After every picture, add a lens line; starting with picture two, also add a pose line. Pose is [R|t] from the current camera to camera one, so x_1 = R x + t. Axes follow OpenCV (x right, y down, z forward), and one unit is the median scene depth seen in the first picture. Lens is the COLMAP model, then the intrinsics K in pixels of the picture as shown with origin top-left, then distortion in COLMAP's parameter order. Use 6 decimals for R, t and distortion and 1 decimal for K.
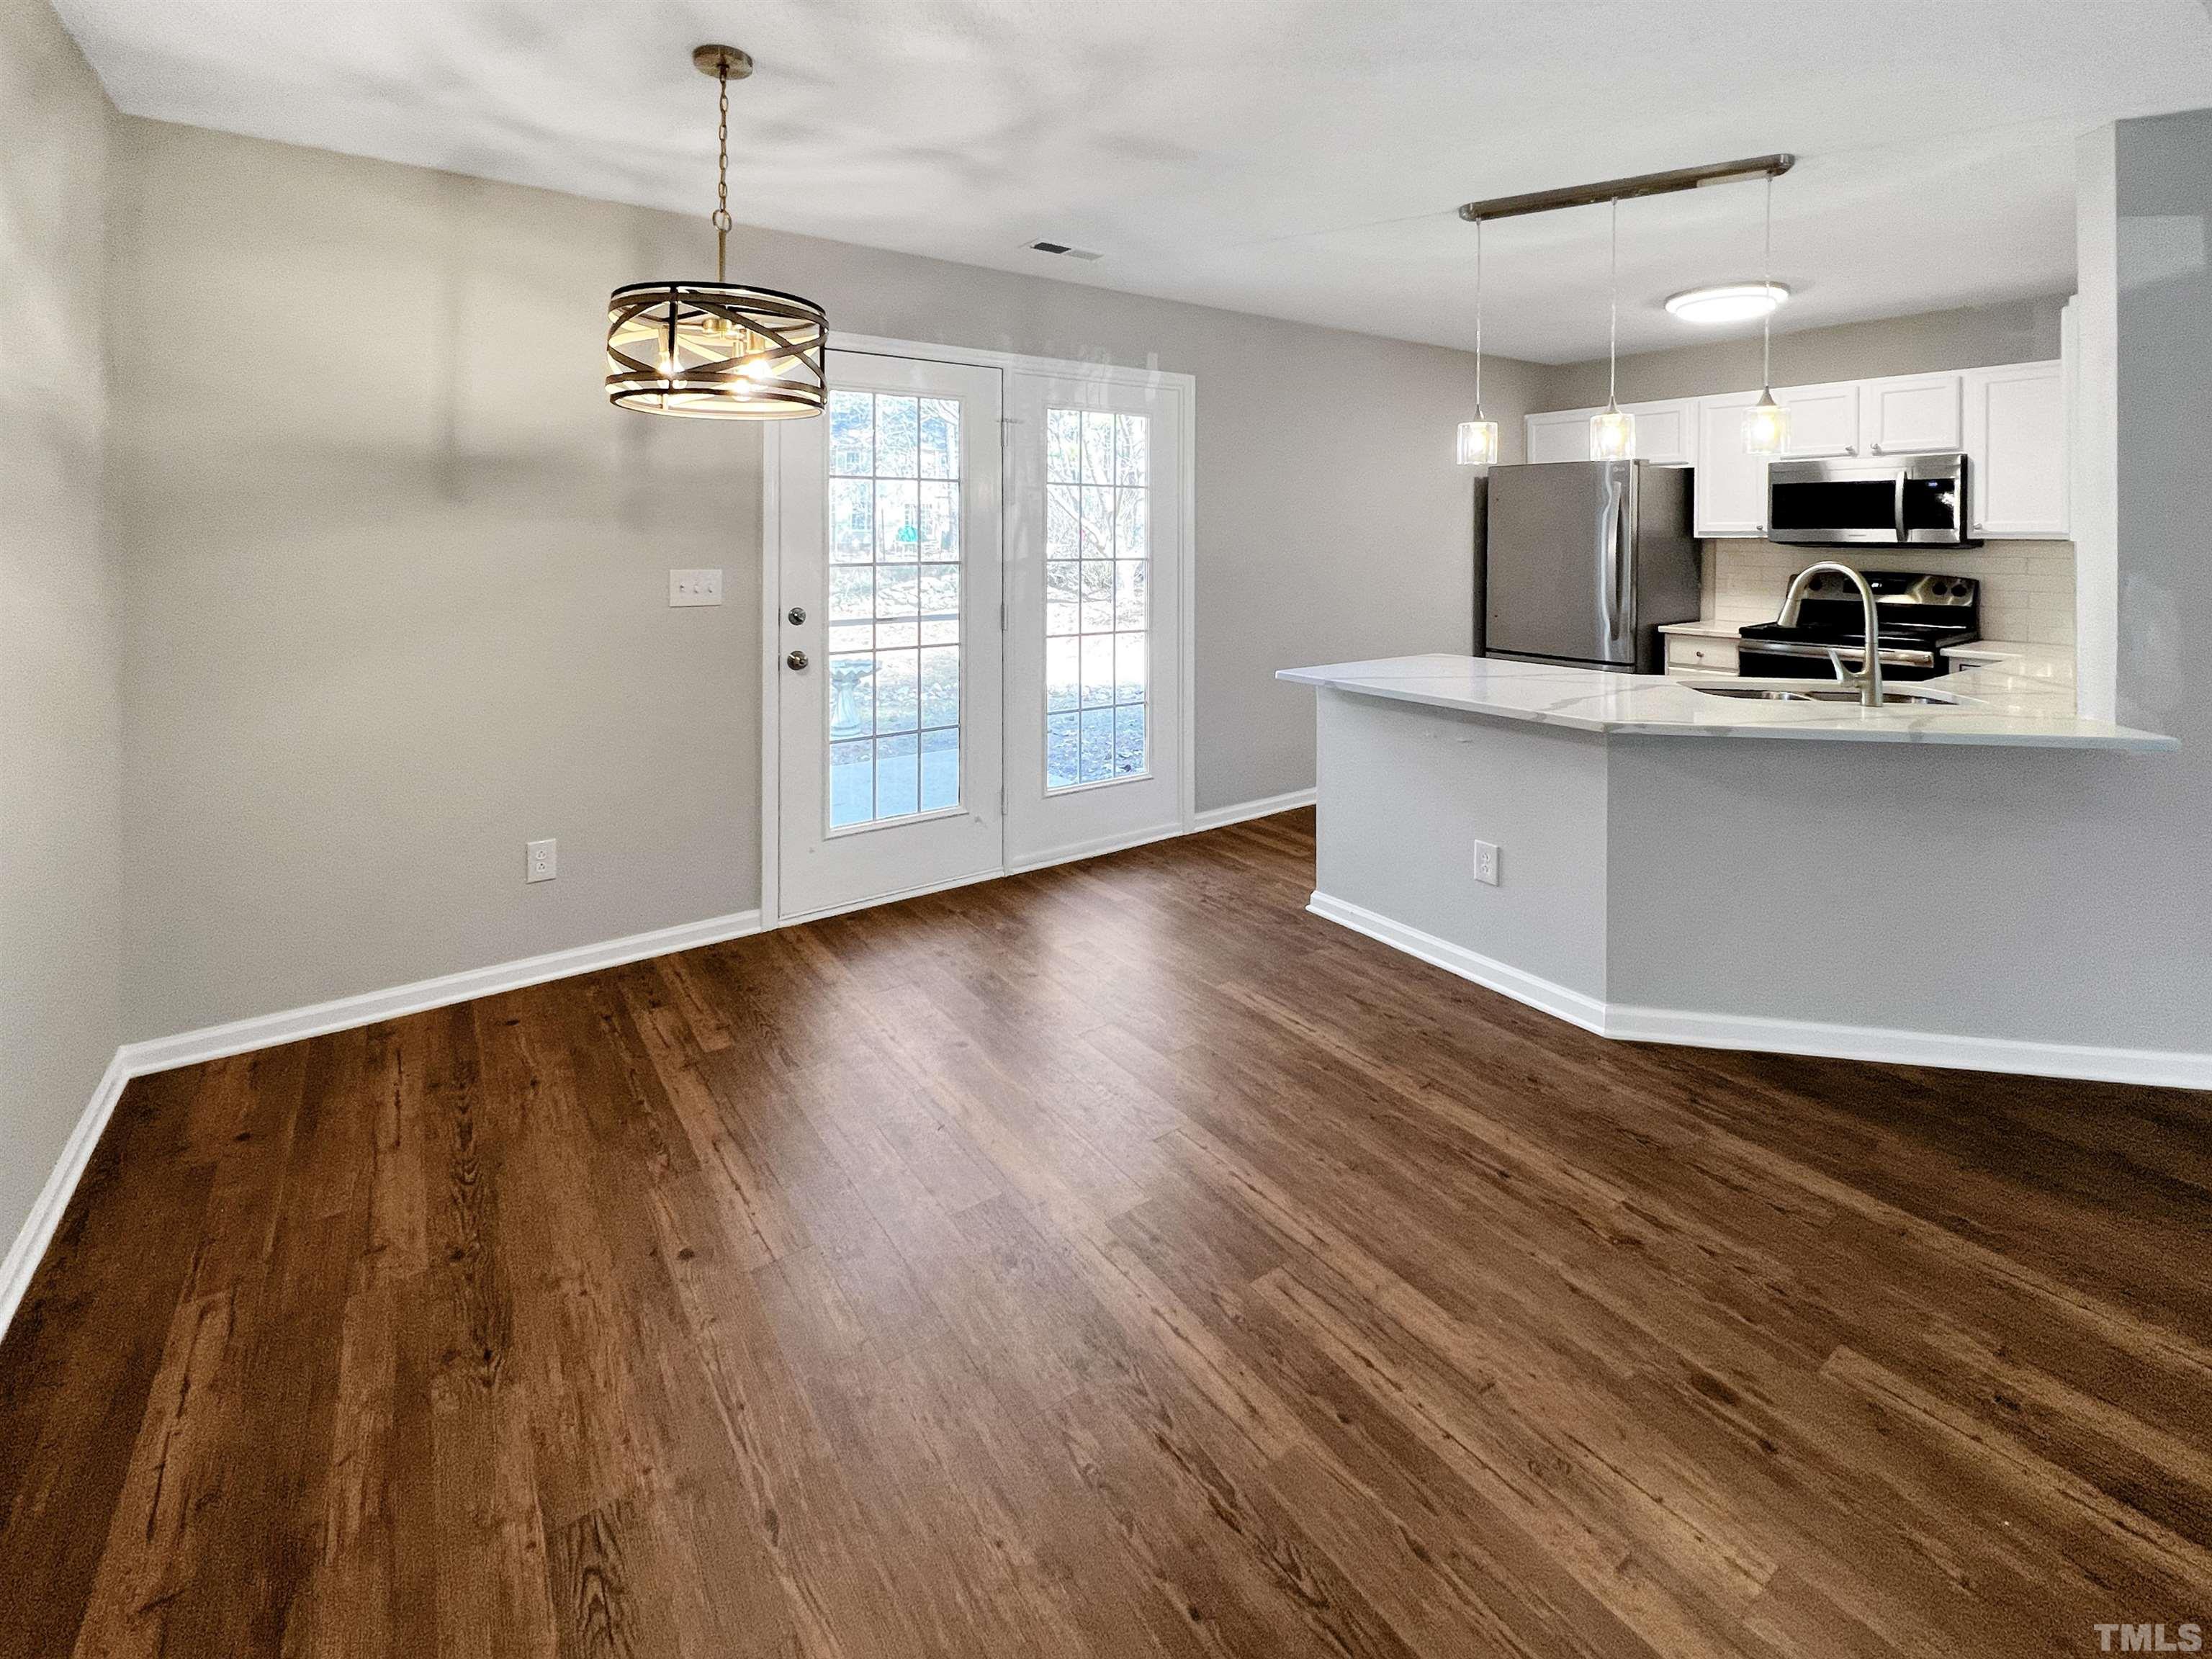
lens RADIAL K [[985.4, 0, 1102.8], [0, 985.4, 566.9], [0, 0, 1]] dist [-0.000003, 0.000279]
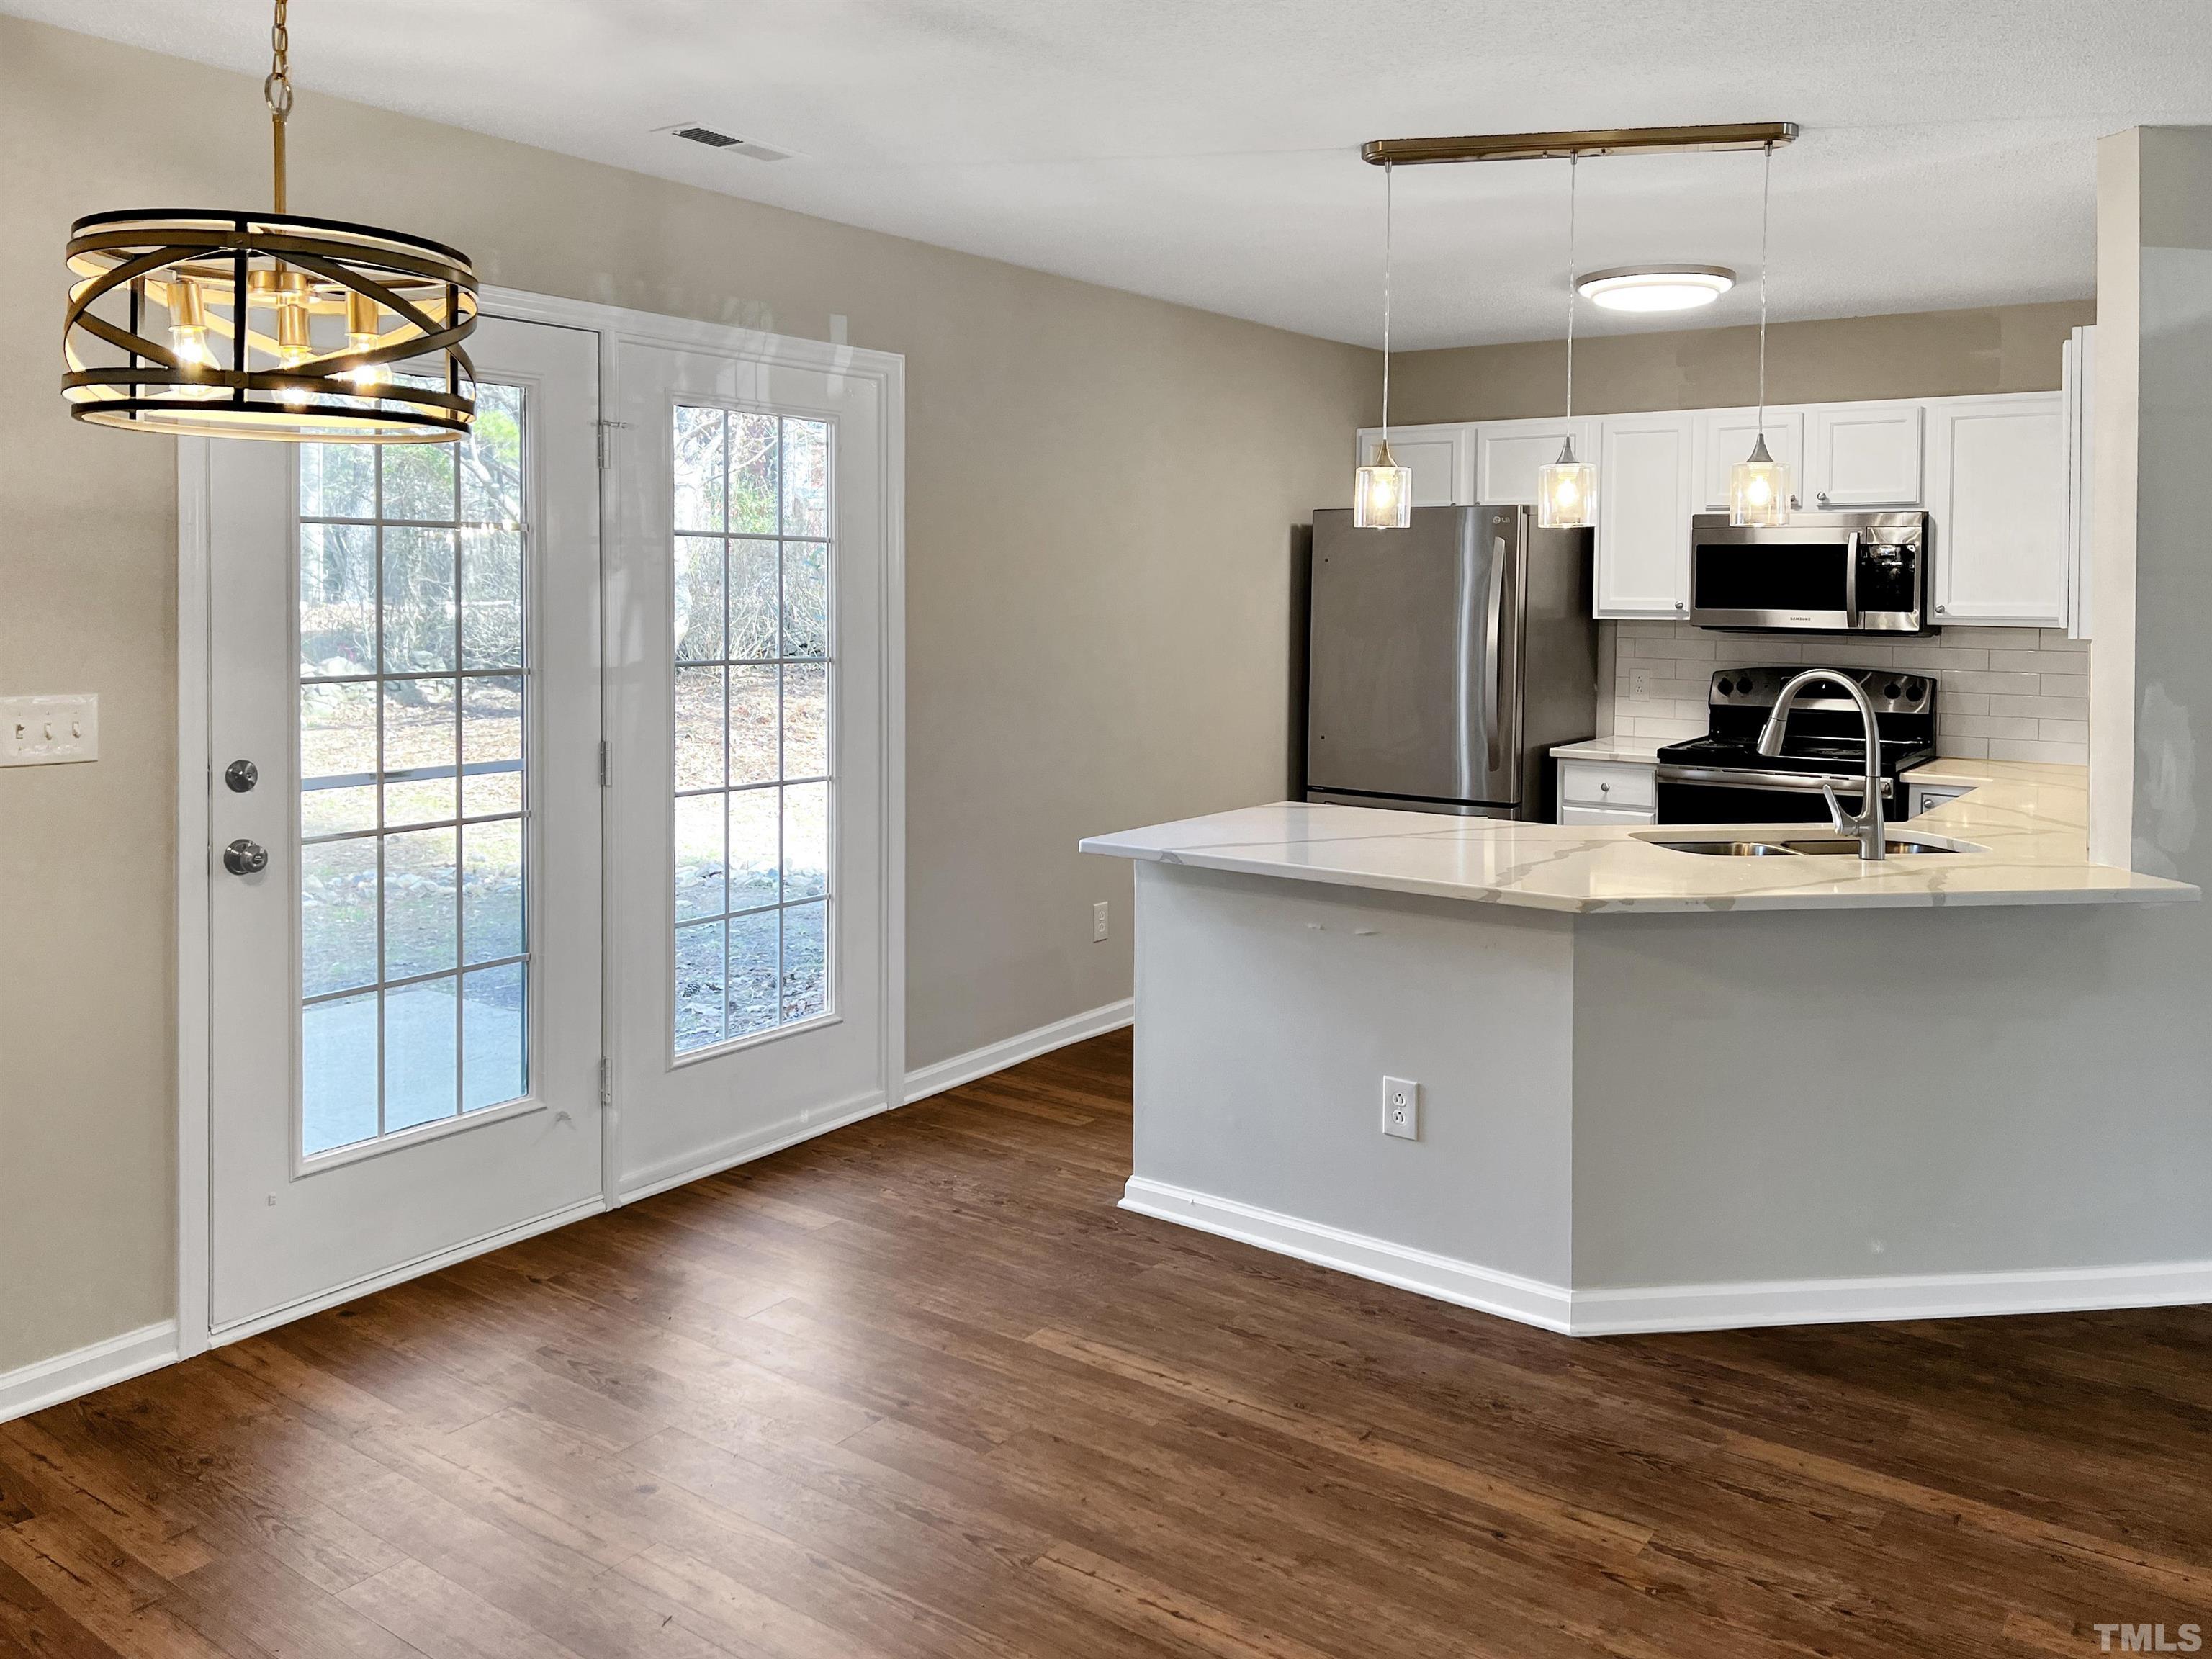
lens RADIAL K [[1702.1, 0, 1123.2], [0, 1702.1, 689.7], [0, 0, 1]] dist [0.056203, -0.051254]
pose [[0.947764, -0.011193, 0.318776, -0.151029], [0.002512, 0.999615, 0.027630, -0.022497], [-0.318963, -0.025386, 0.947427, -0.055176]]
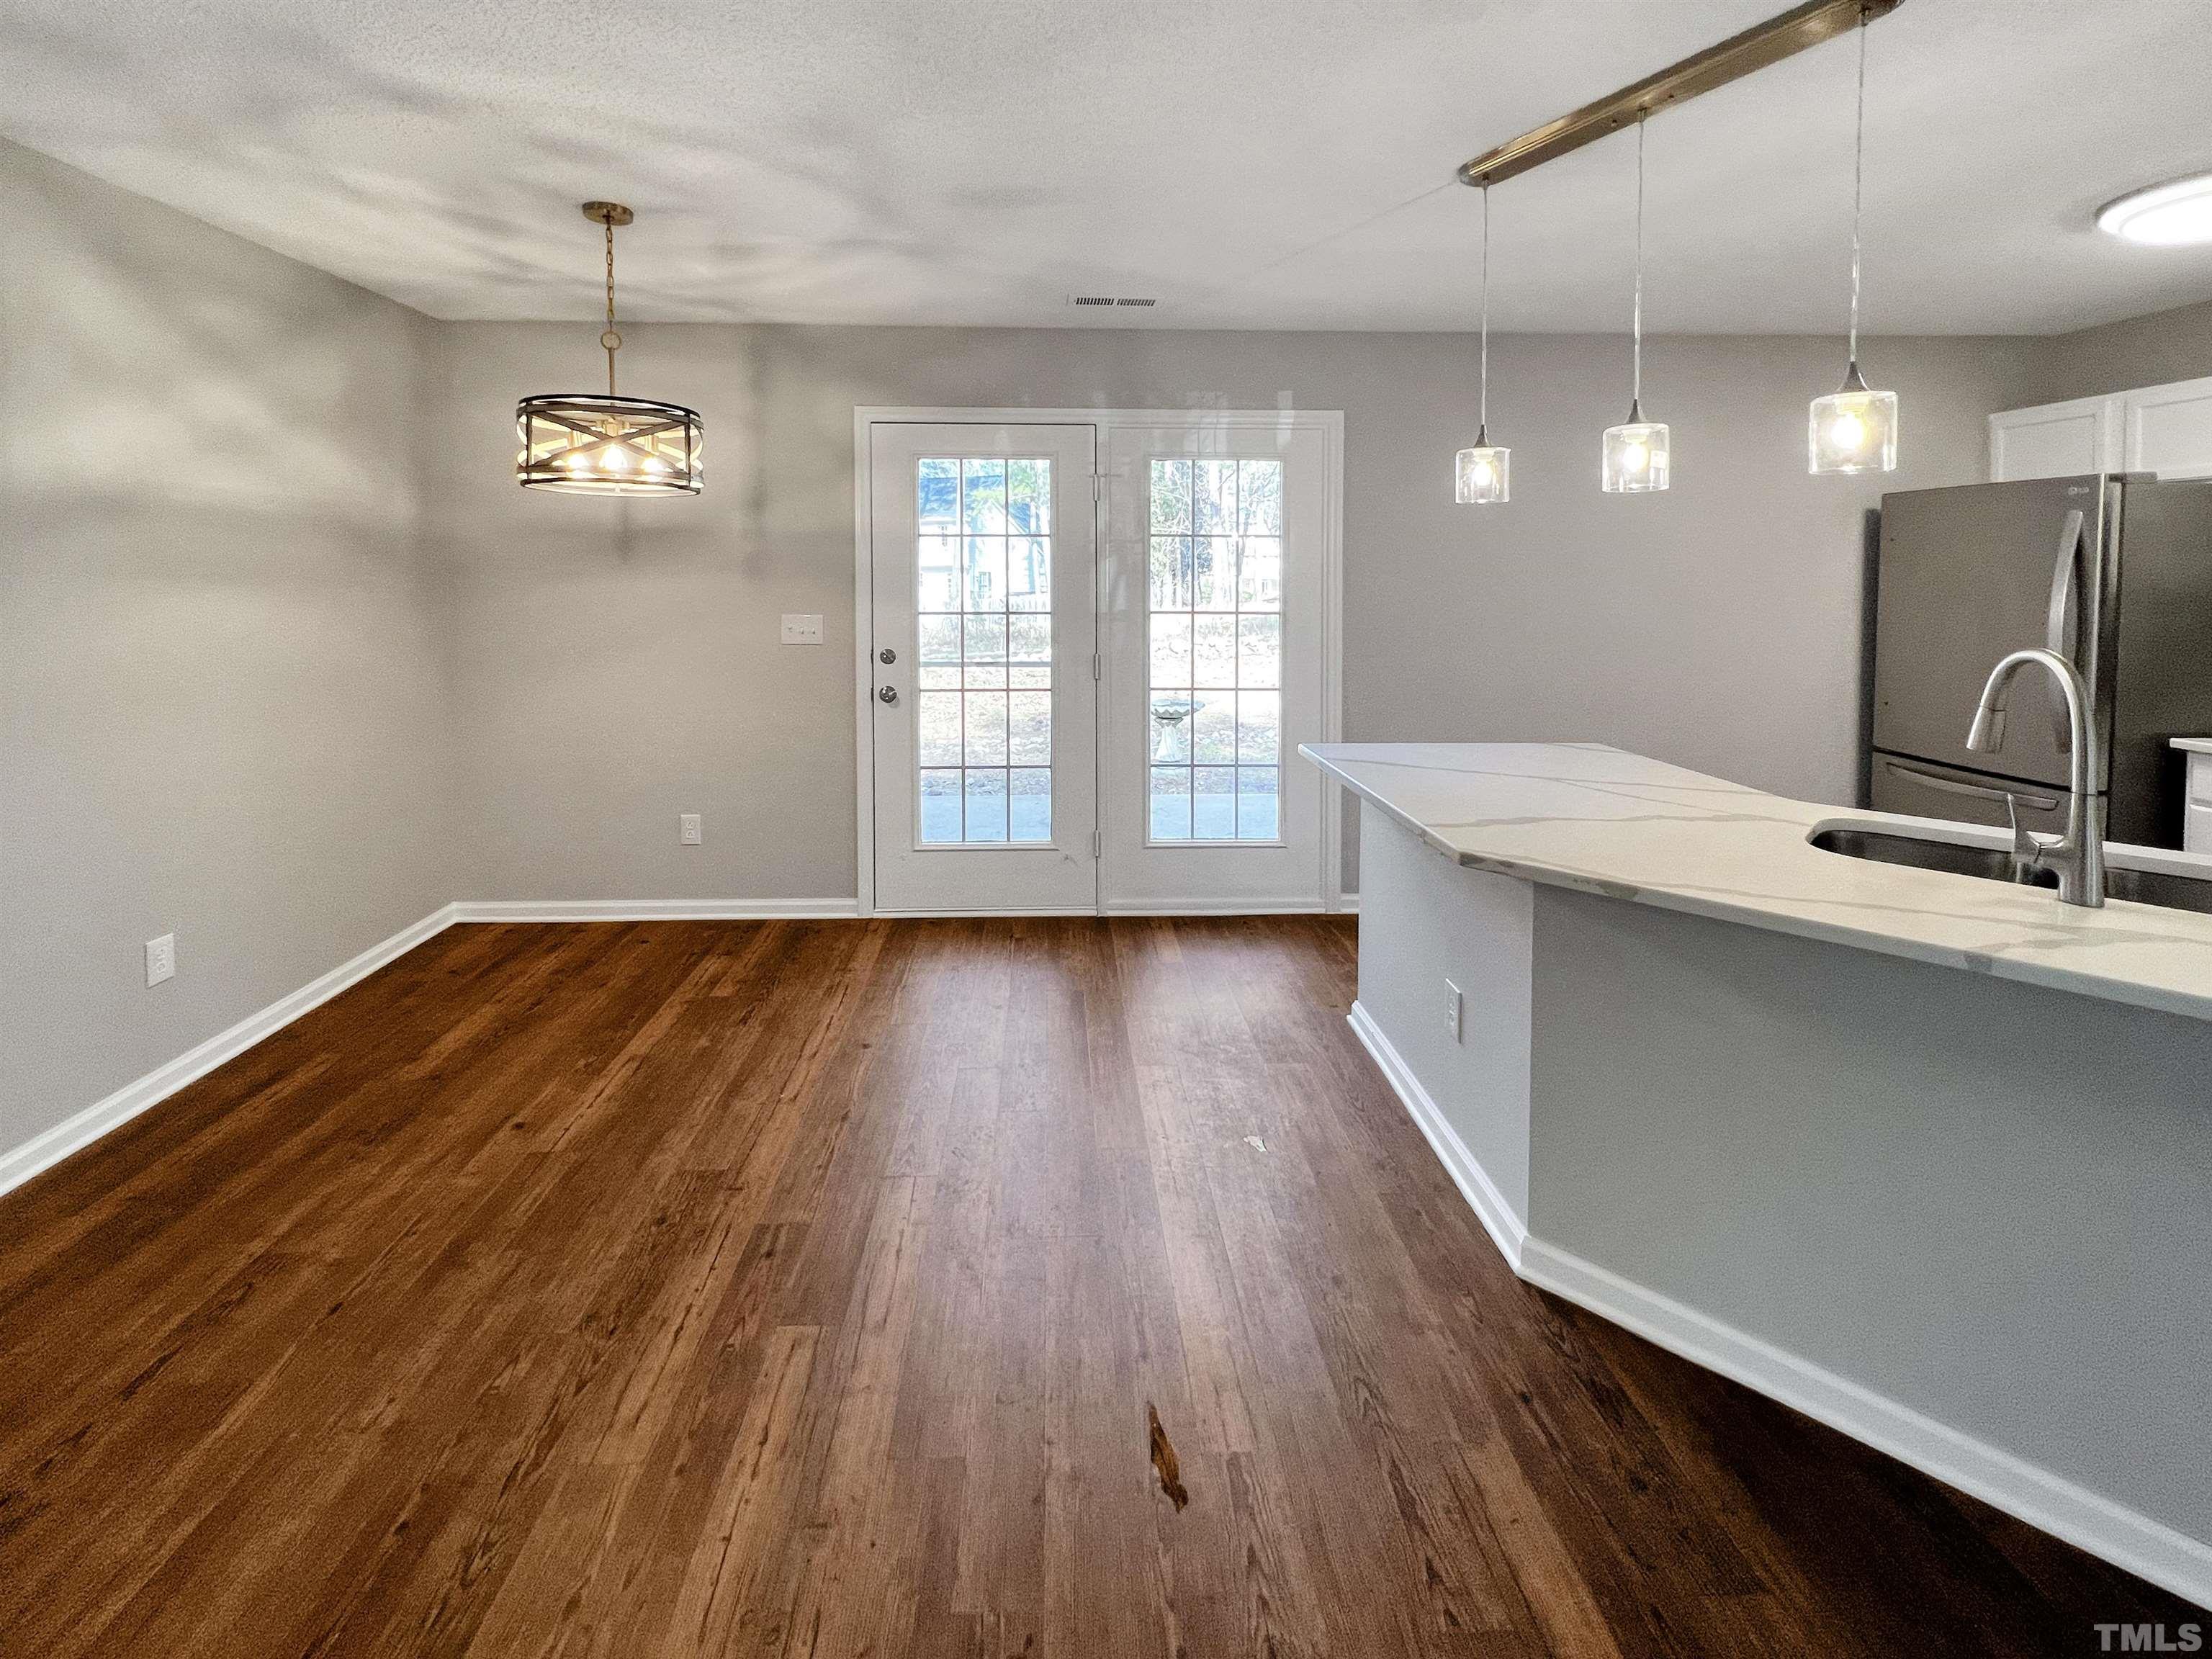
lens RADIAL K [[938.9, 0, 1062.8], [0, 938.9, 639.8], [0, 0, 1]] dist [0.001683, 0.000592]
pose [[0.838809, 0.038126, -0.543089, 0.462977], [-0.021101, 0.999072, 0.037546, -0.015663], [0.544016, -0.020034, 0.838835, 0.180473]]
